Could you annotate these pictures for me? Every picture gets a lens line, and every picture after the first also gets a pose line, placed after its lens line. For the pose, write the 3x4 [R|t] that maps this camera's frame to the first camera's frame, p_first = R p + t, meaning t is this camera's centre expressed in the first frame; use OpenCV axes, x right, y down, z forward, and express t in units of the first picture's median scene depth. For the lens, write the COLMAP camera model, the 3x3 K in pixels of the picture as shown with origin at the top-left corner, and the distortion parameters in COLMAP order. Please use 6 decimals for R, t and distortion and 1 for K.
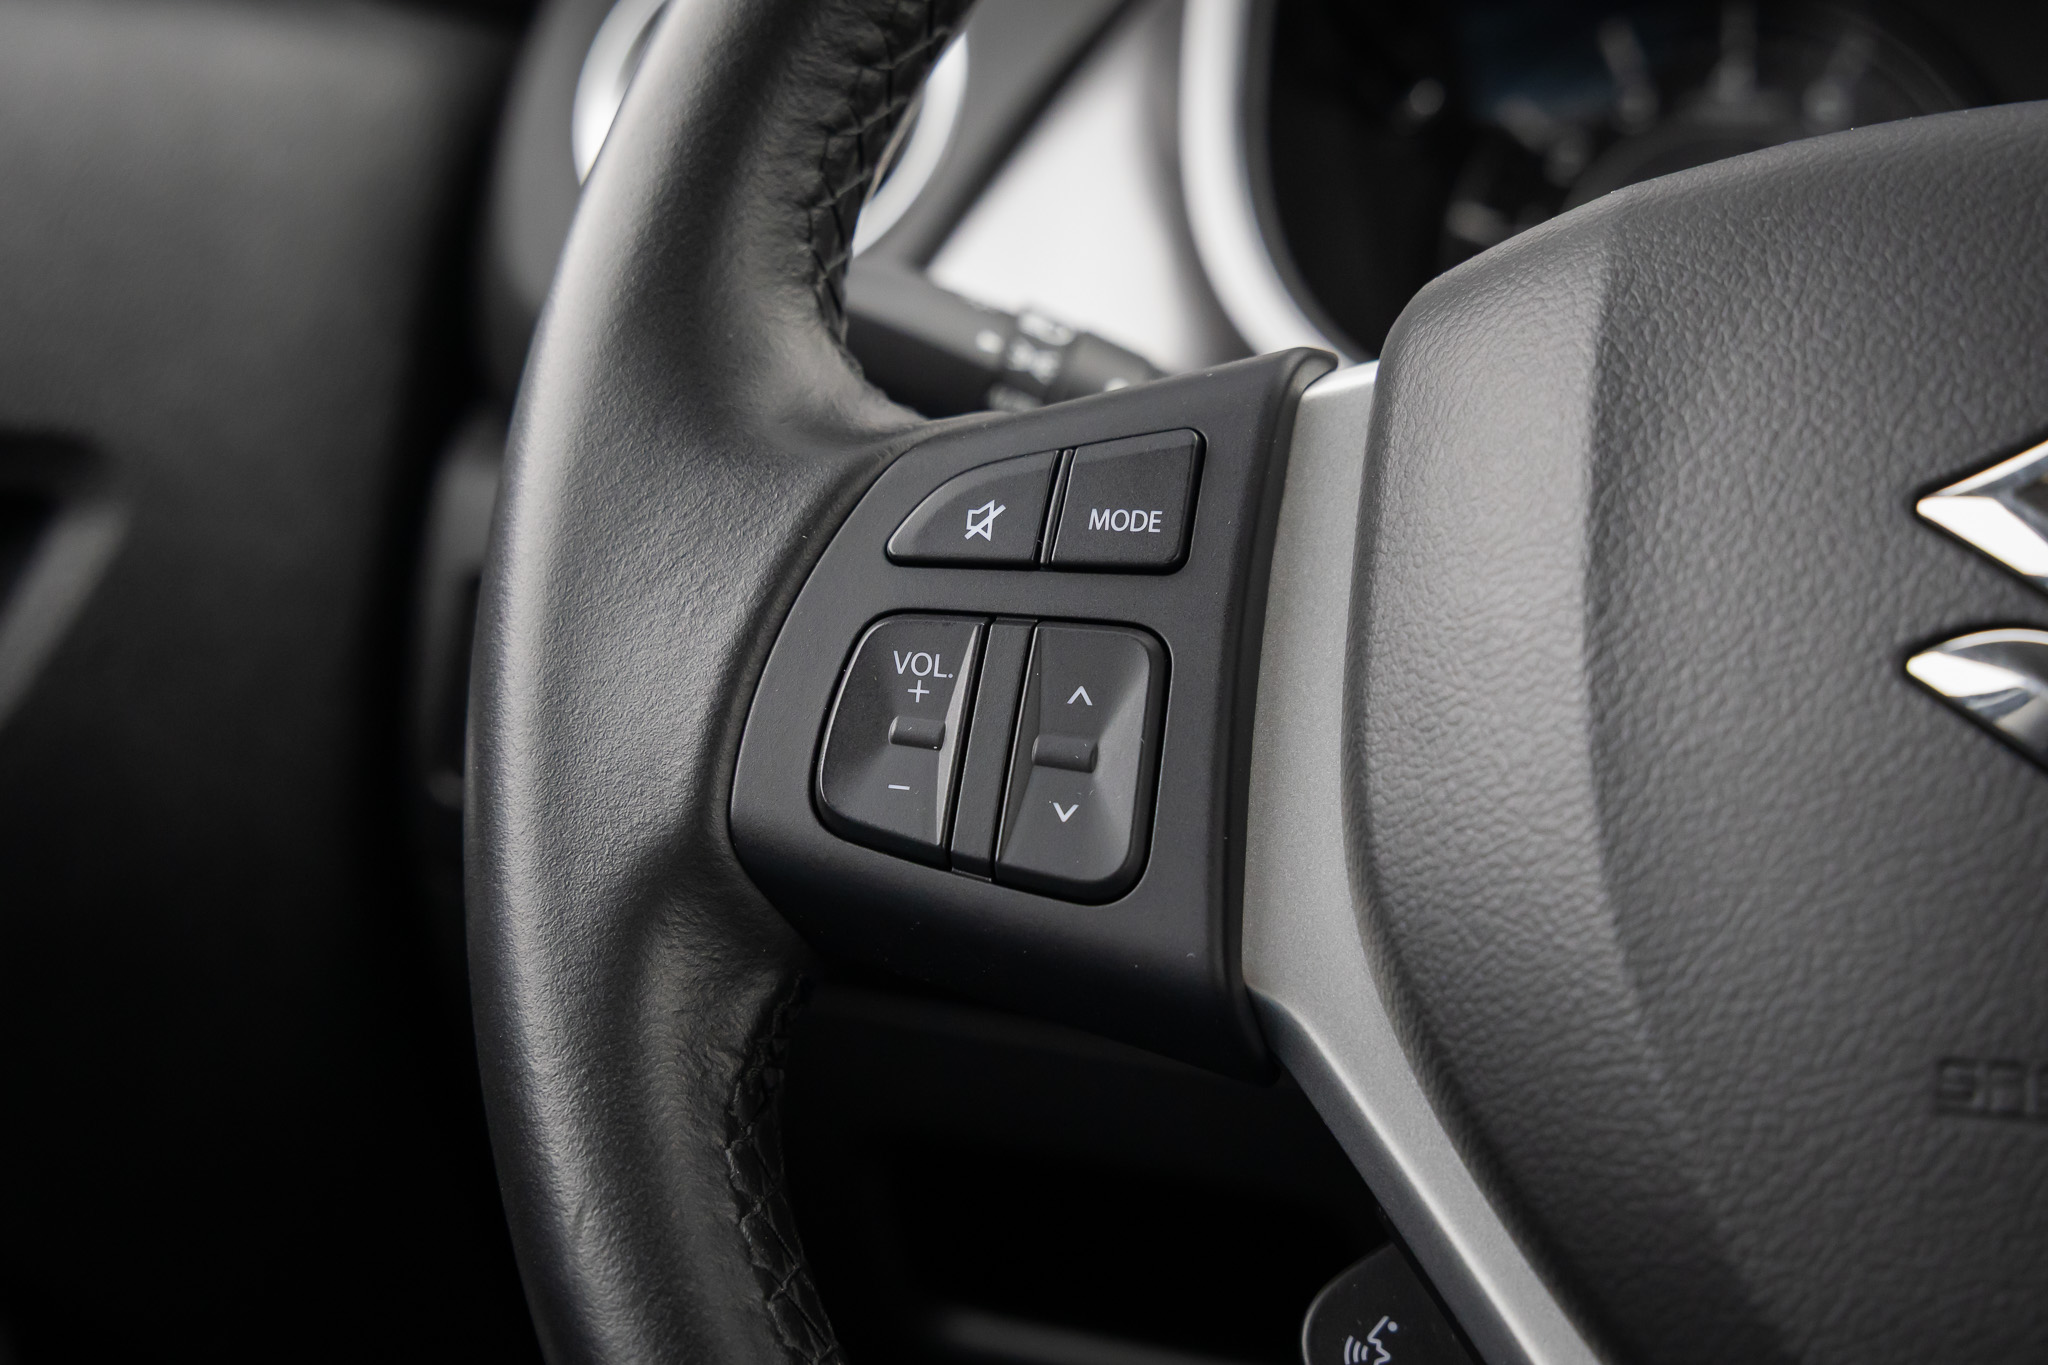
lens RADIAL K [[2864.9, 0, 1020.5], [0, 2864.9, 682.9], [0, 0, 1]] dist [0.004710, 0.000000]
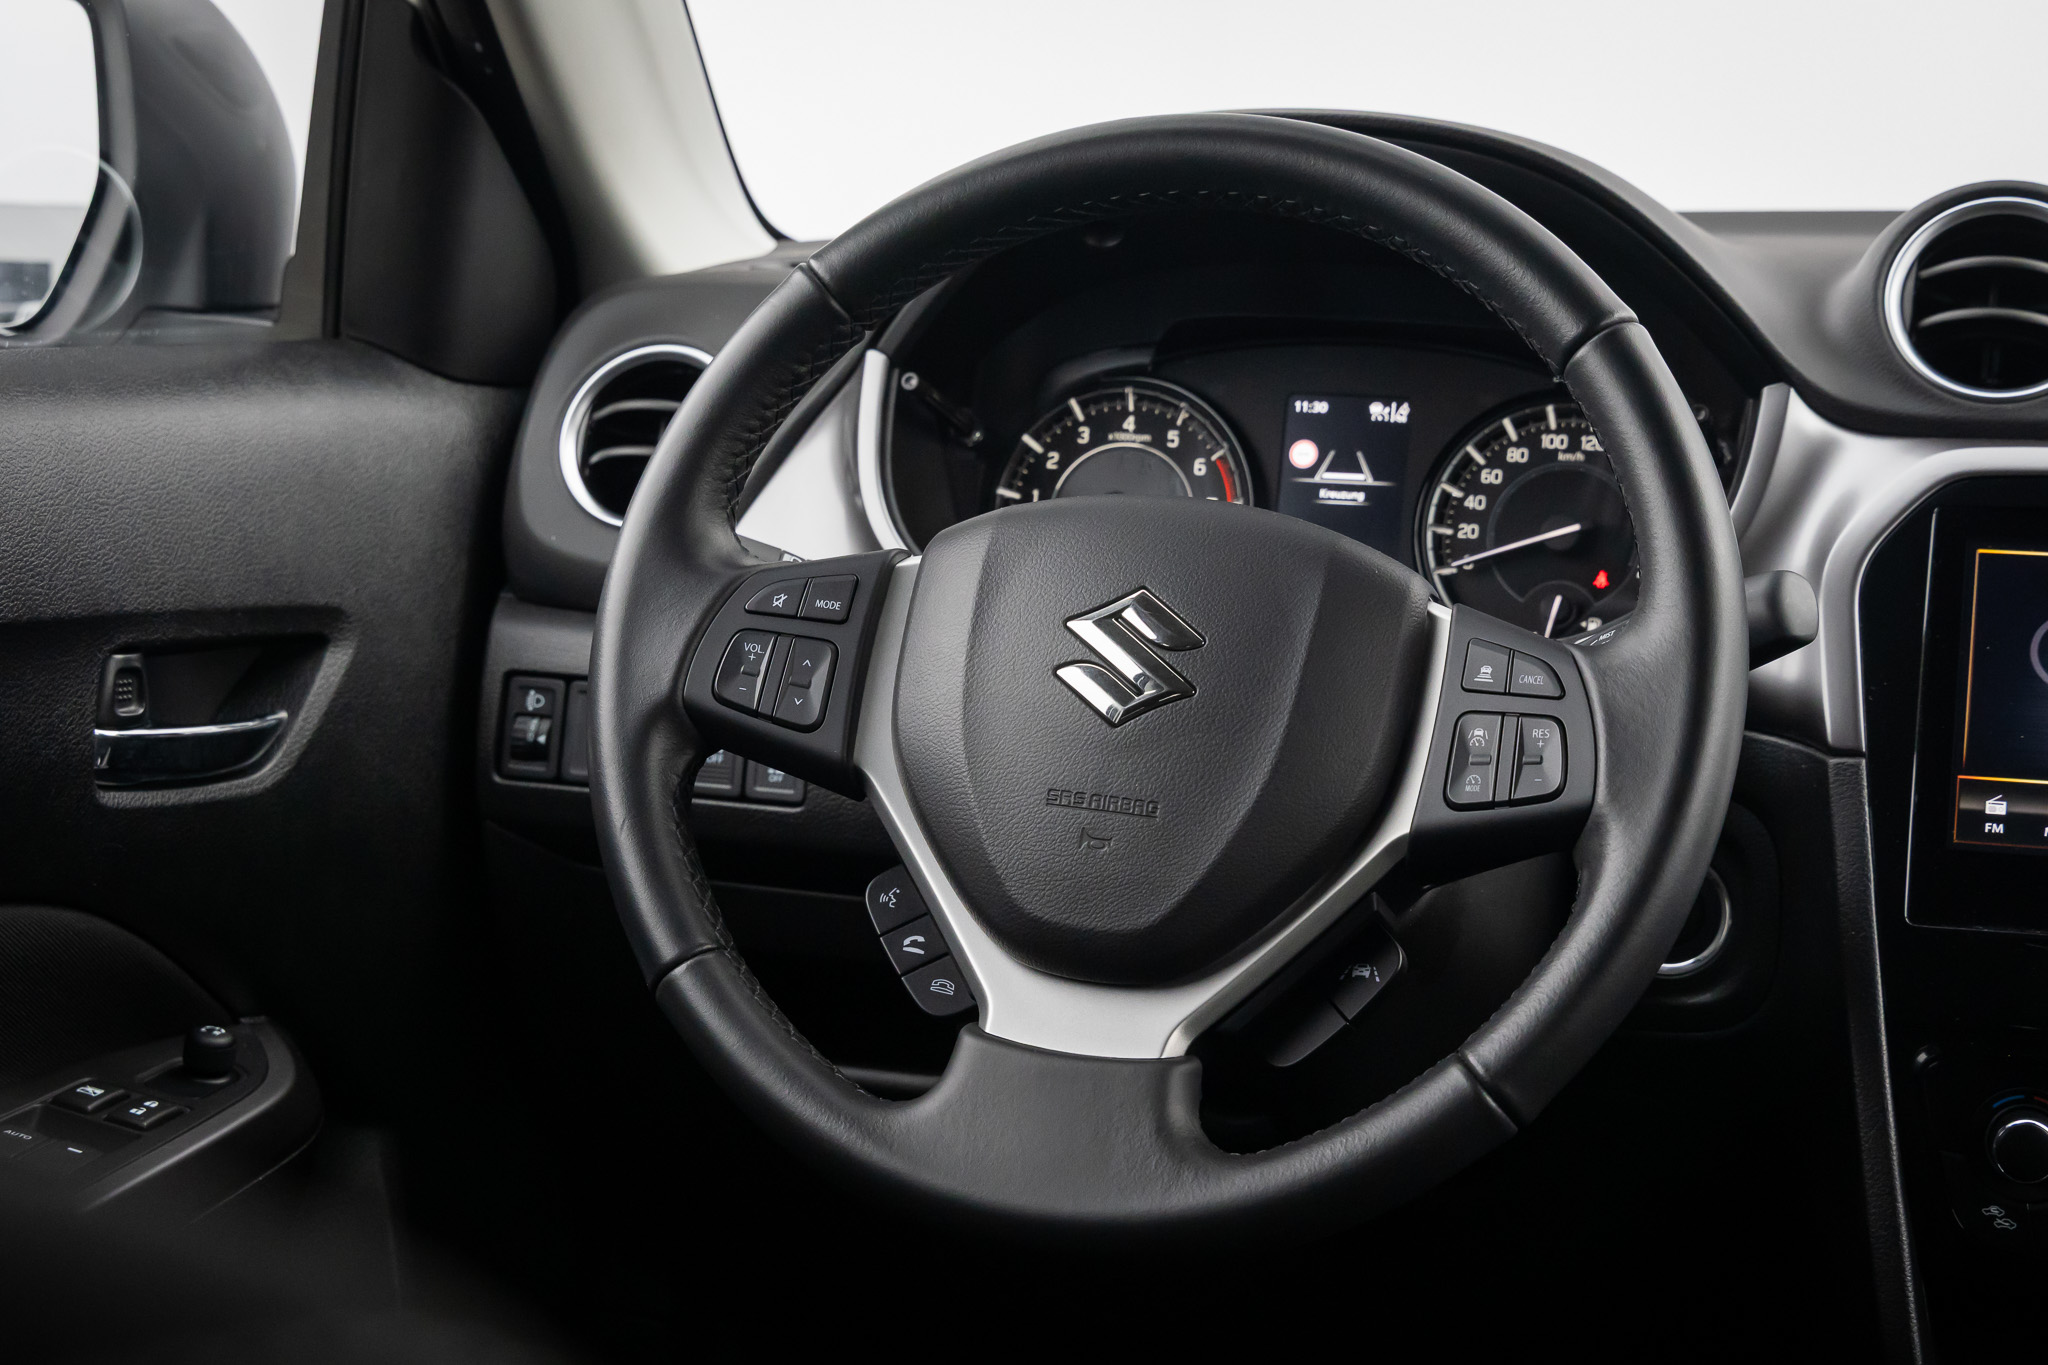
lens RADIAL K [[3291.4, 0, 1009.6], [0, 3291.4, 664.4], [0, 0, 1]] dist [0.015481, 0.000000]
pose [[0.995376, 0.084100, 0.046407, 0.070469], [-0.083146, 0.996292, -0.022115, 0.062716], [-0.048095, 0.018154, 0.998678, -2.354590]]
